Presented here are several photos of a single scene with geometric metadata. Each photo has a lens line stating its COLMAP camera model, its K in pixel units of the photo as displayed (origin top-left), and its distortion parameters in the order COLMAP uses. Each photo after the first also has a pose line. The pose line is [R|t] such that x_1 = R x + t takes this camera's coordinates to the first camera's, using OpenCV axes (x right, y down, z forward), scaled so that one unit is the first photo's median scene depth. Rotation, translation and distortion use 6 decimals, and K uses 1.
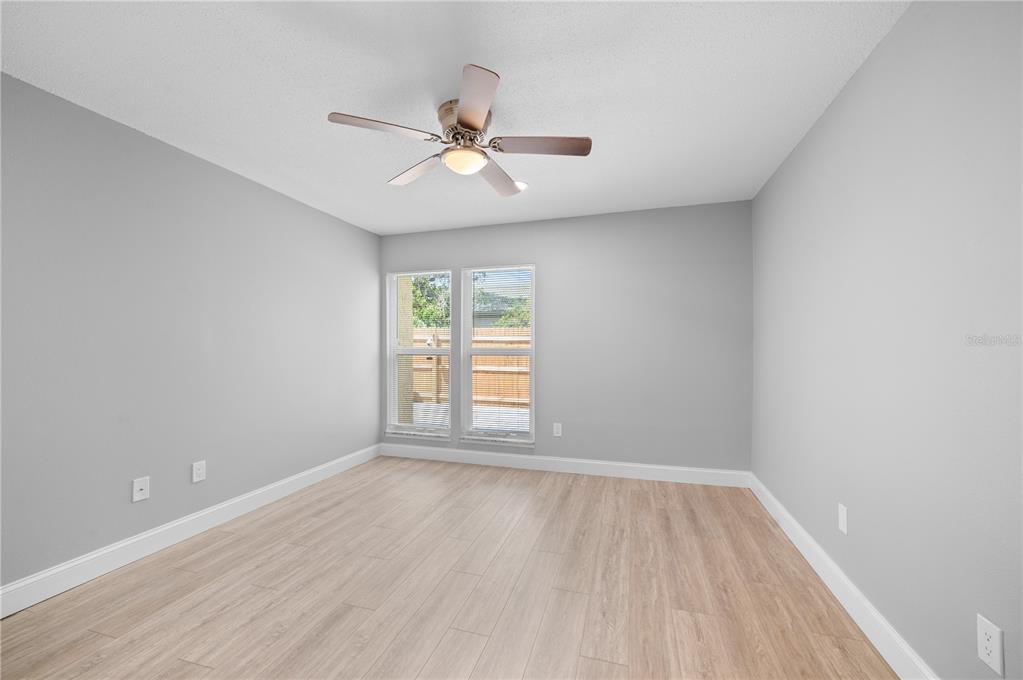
lens RADIAL K [[415.1, 0, 509.2], [0, 415.1, 332.2], [0, 0, 1]] dist [0.000521, 0.000009]
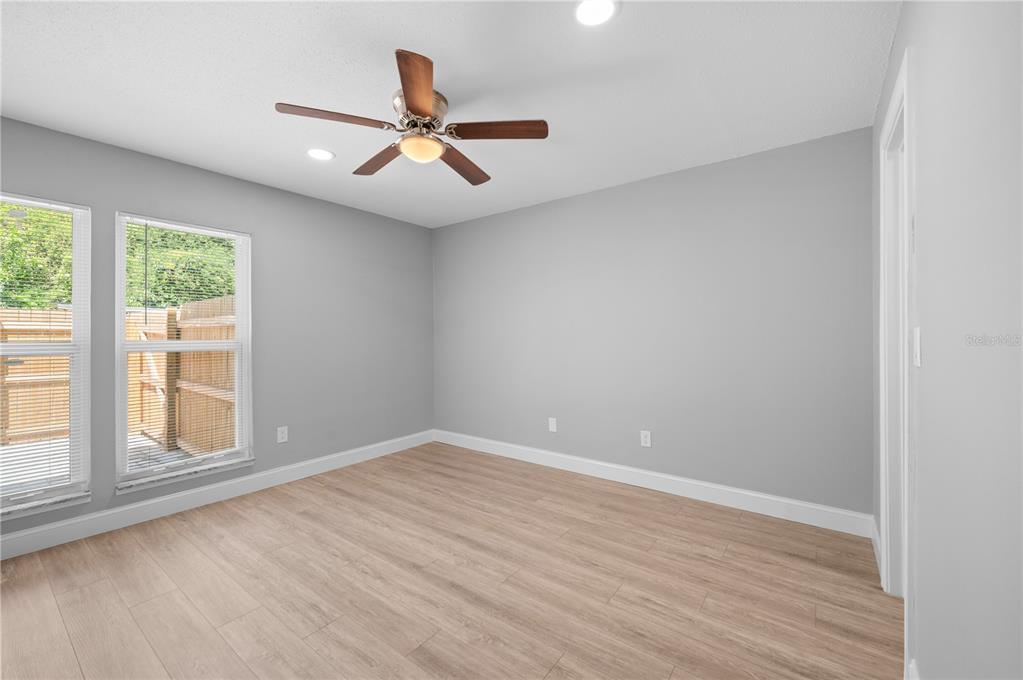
lens RADIAL K [[415.3, 0, 511.5], [0, 415.3, 321.7], [0, 0, 1]] dist [-0.000751, -0.000344]
pose [[0.331936, 0.032187, 0.942753, -0.628172], [-0.026459, 0.999342, -0.024803, 0.010469], [-0.942931, -0.016712, 0.332569, 0.309972]]
